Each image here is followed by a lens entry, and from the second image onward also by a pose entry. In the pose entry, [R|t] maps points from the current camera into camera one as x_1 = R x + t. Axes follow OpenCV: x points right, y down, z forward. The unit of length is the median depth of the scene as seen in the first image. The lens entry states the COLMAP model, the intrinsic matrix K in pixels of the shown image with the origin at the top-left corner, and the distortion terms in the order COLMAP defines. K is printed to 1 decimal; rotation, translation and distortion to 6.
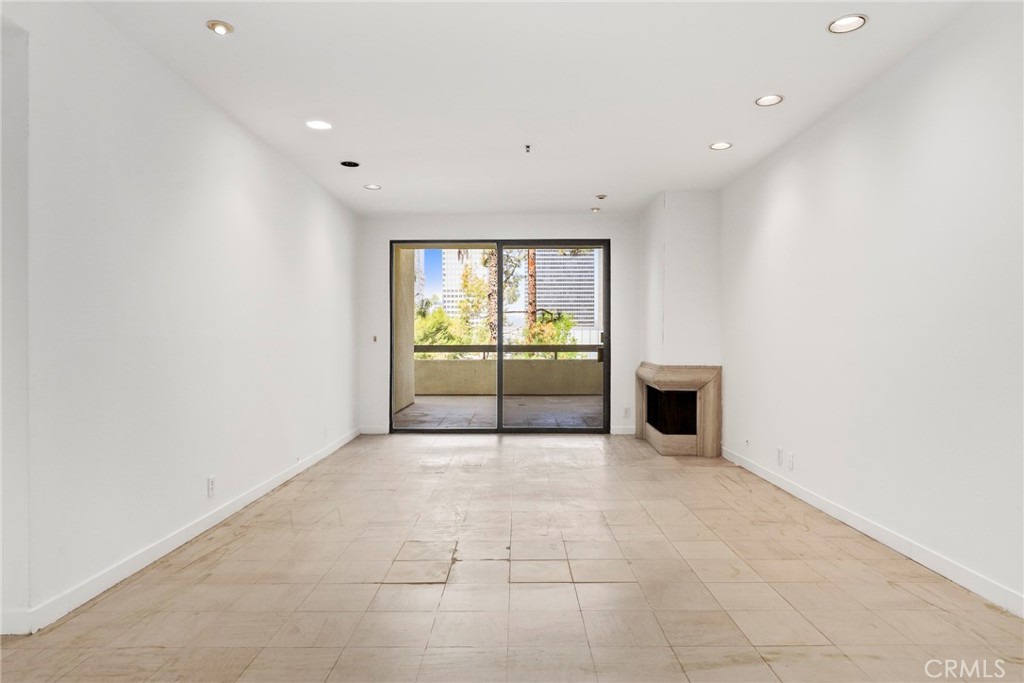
lens RADIAL K [[596.5, 0, 512.0], [0, 596.5, 341.5], [0, 0, 1]] dist [-0.000853, -0.000013]
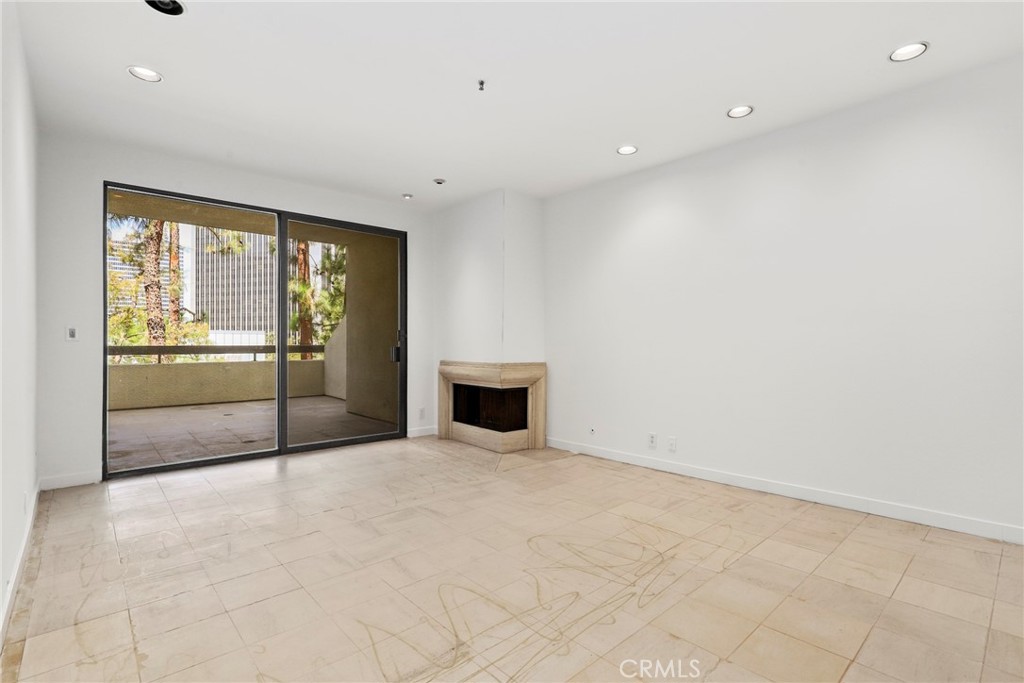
lens RADIAL K [[483.8, 0, 517.4], [0, 483.8, 345.6], [0, 0, 1]] dist [-0.002181, -0.000430]
pose [[0.741141, -0.001592, 0.671347, -0.233870], [0.000170, 0.999998, 0.002184, 0.007434], [-0.671349, -0.001505, 0.741140, 0.330174]]
